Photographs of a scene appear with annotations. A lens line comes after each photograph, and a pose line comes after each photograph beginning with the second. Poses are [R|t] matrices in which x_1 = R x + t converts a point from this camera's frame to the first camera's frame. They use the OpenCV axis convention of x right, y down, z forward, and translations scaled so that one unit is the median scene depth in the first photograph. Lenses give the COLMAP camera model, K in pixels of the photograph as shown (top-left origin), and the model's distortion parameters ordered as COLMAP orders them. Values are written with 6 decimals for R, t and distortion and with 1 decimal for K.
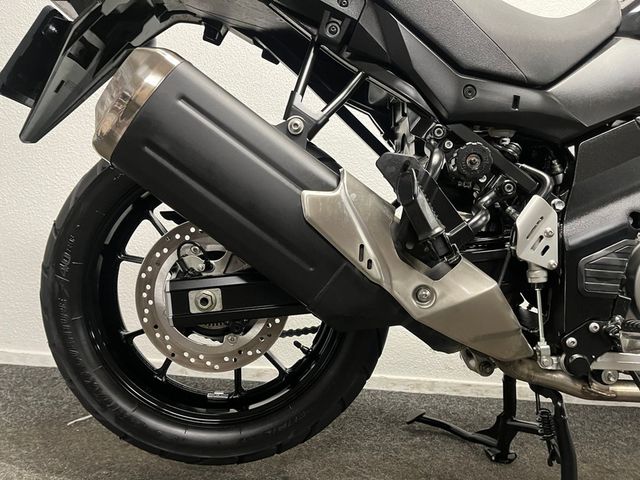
lens RADIAL K [[480.6, 0, 320.0], [0, 480.6, 240.0], [0, 0, 1]] dist [0.062228, -0.061349]
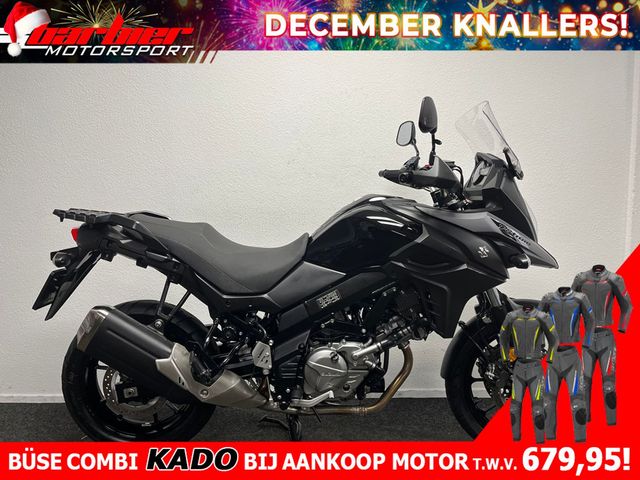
lens RADIAL K [[480.6, 0, 320.0], [0, 480.6, 240.0], [0, 0, 1]] dist [0.062228, -0.061349]
pose [[0.997082, -0.075152, 0.013421, 0.748312], [0.074453, 0.996134, 0.046622, -0.692360], [-0.016872, -0.045487, 0.998822, -1.439484]]
